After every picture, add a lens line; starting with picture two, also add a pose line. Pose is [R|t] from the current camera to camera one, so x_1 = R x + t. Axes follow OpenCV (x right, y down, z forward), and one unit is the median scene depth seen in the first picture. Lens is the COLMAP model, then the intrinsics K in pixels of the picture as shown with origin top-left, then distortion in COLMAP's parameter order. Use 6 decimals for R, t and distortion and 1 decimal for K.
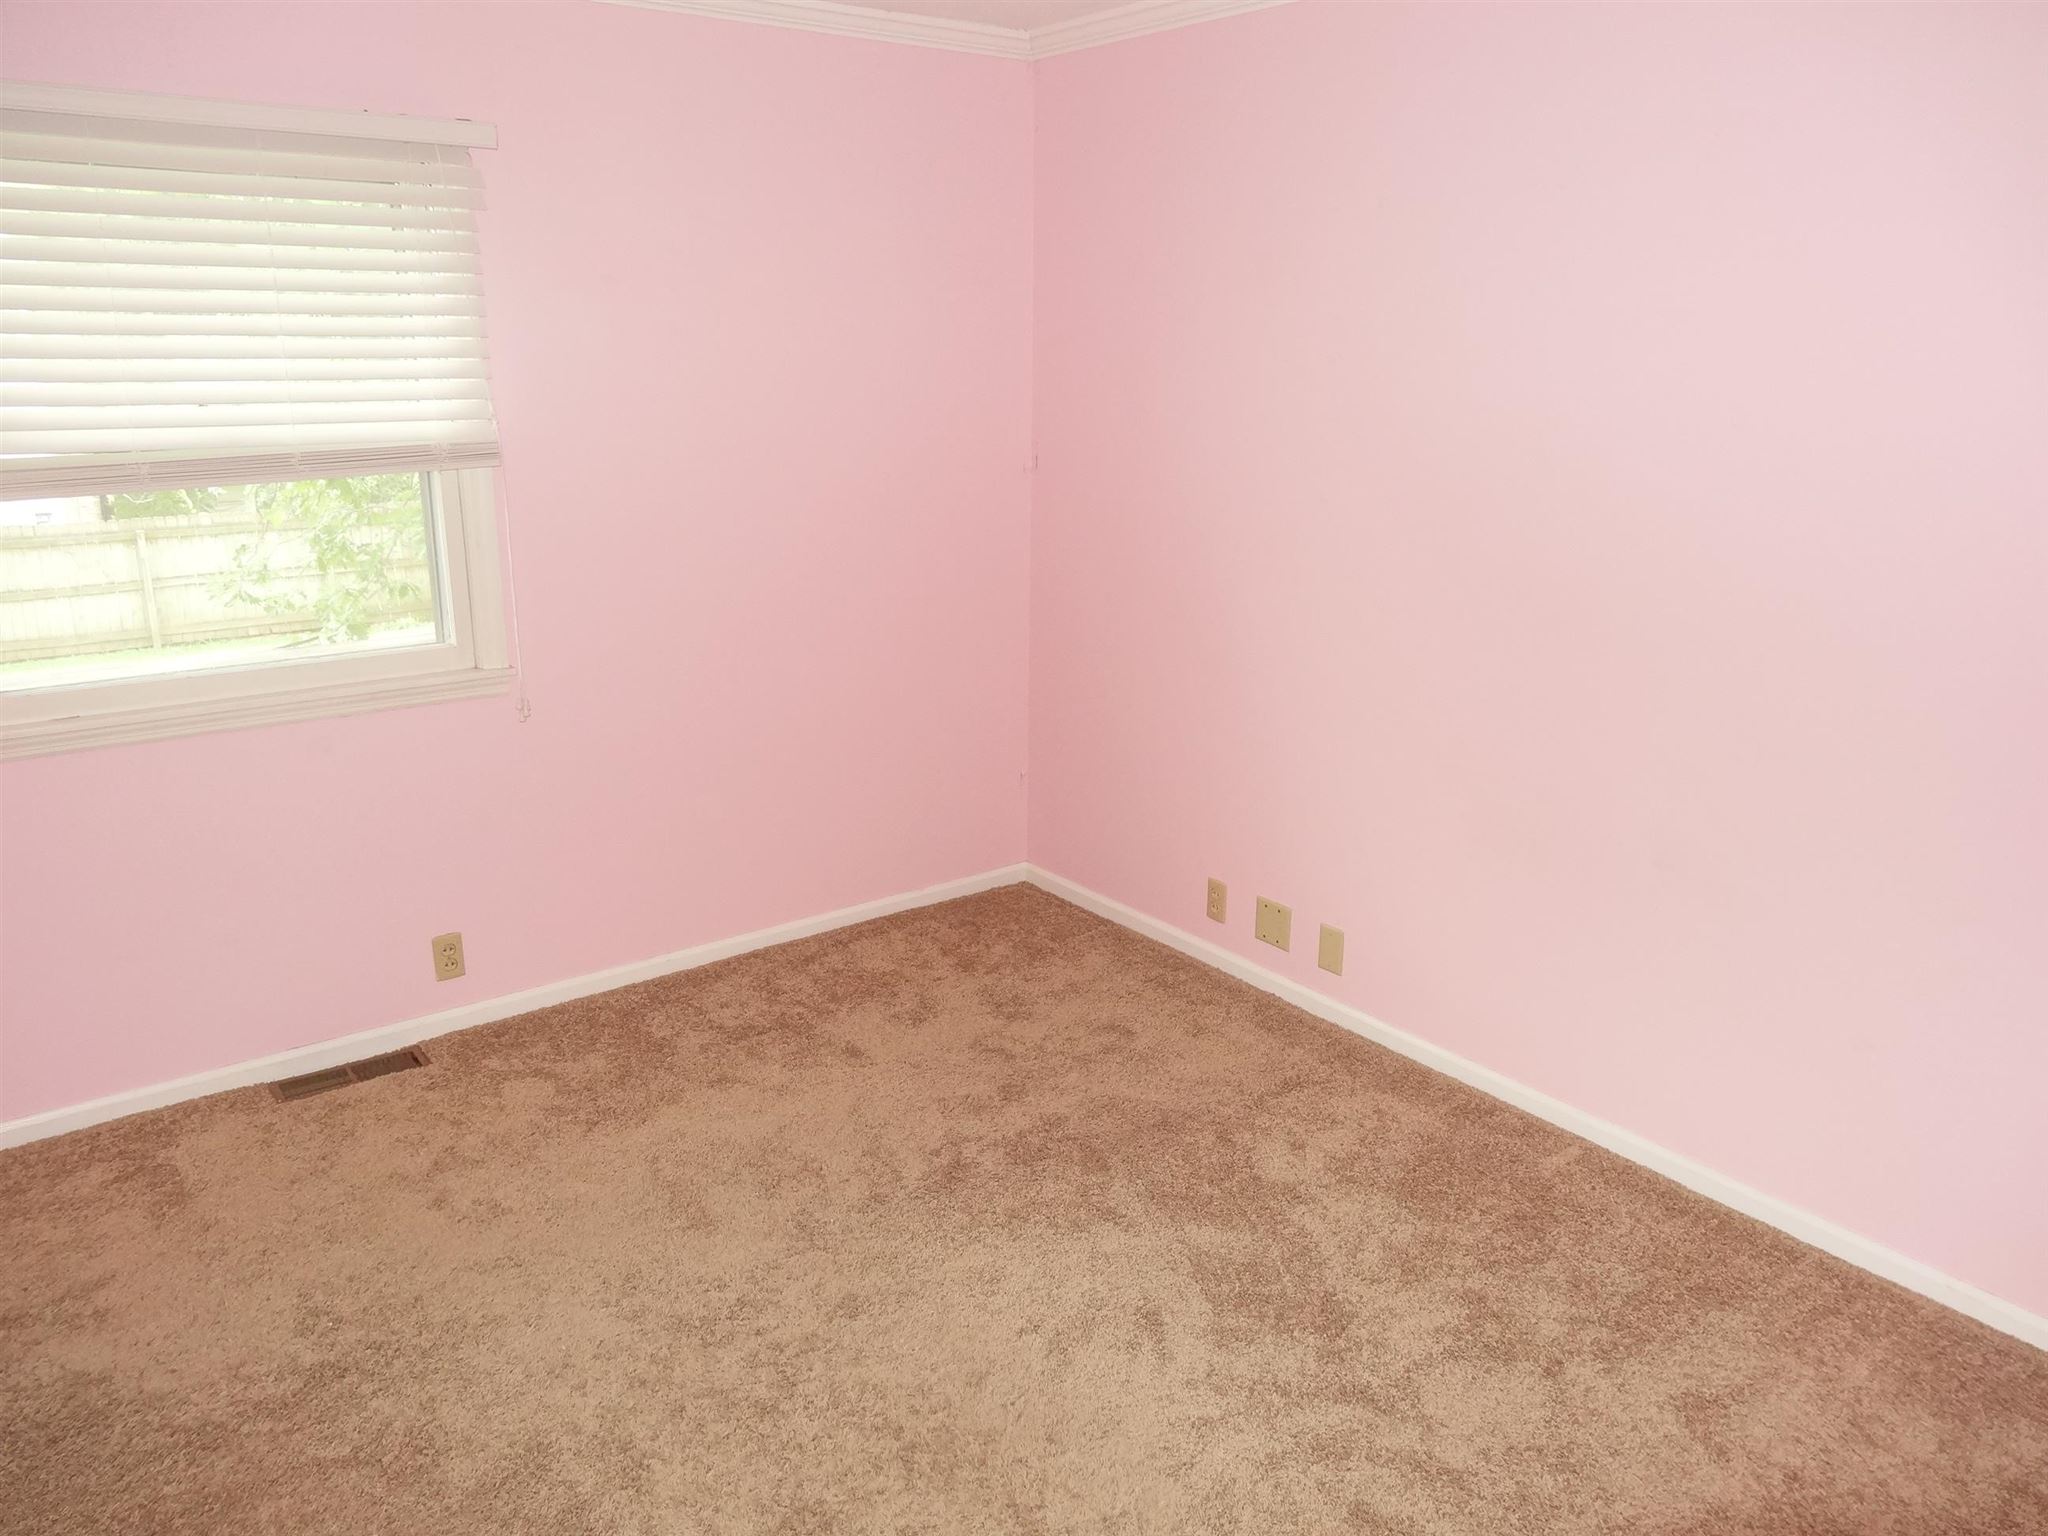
lens RADIAL K [[1503.3, 0, 1028.2], [0, 1503.3, 770.9], [0, 0, 1]] dist [-0.008410, -0.009620]
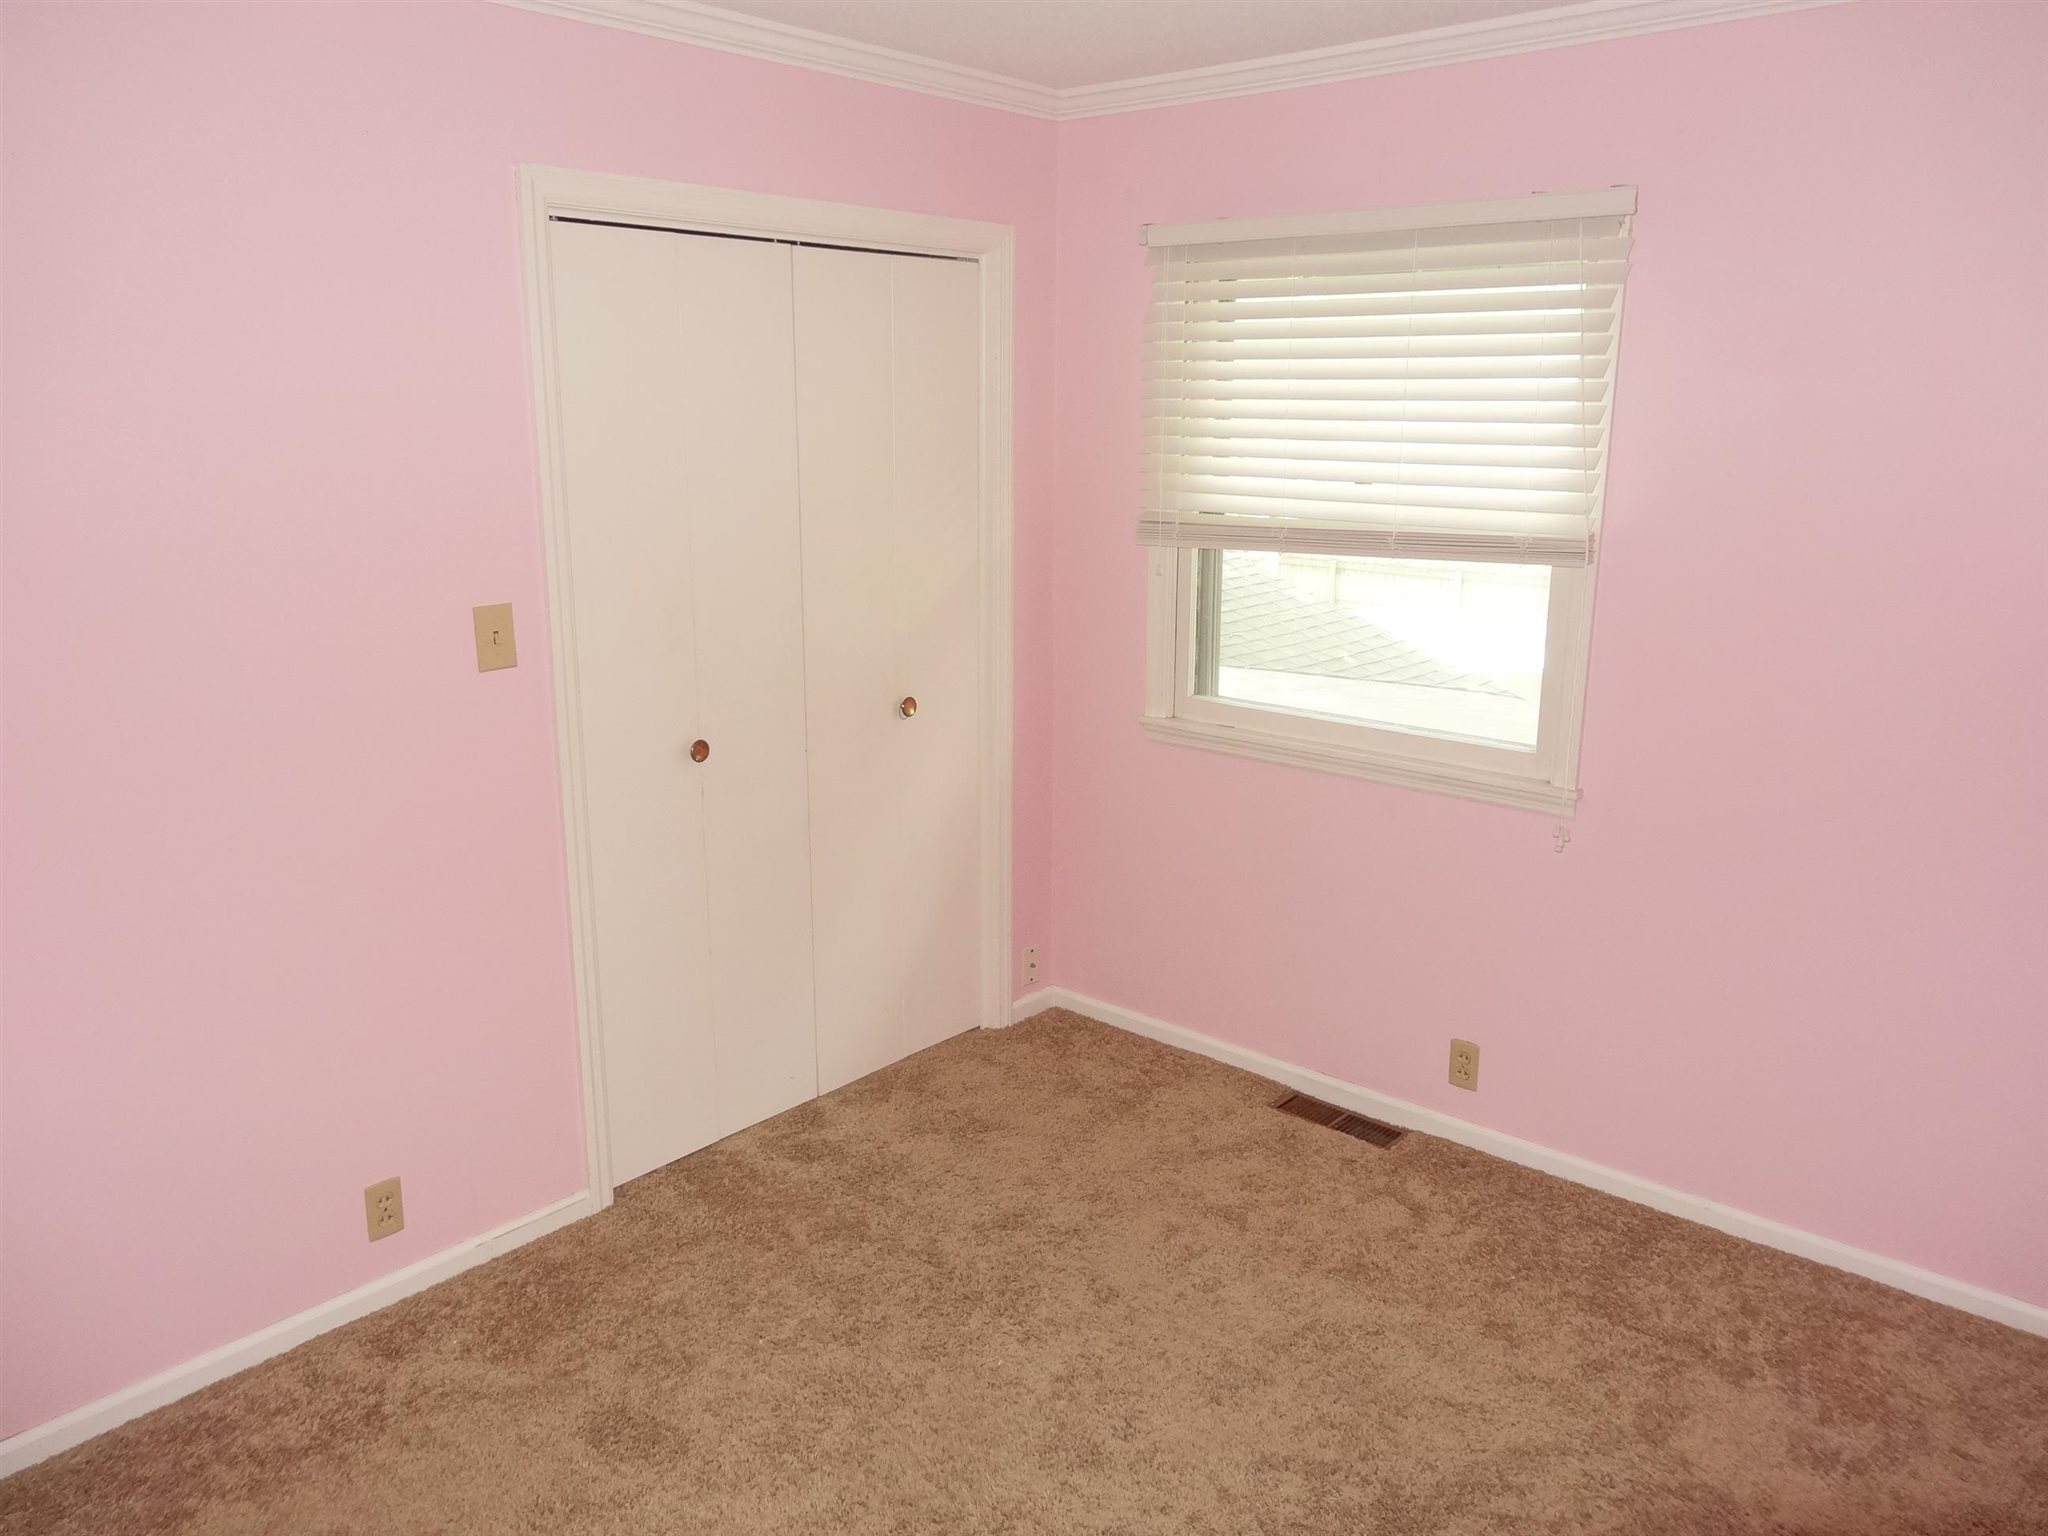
lens RADIAL K [[1503.3, 0, 1027.5], [0, 1503.3, 765.6], [0, 0, 1]] dist [-0.008410, -0.009620]
pose [[0.191051, 0.226650, -0.955055, 0.461378], [-0.275036, 0.946362, 0.169569, -0.152217], [0.942260, 0.230278, 0.243140, 0.499178]]
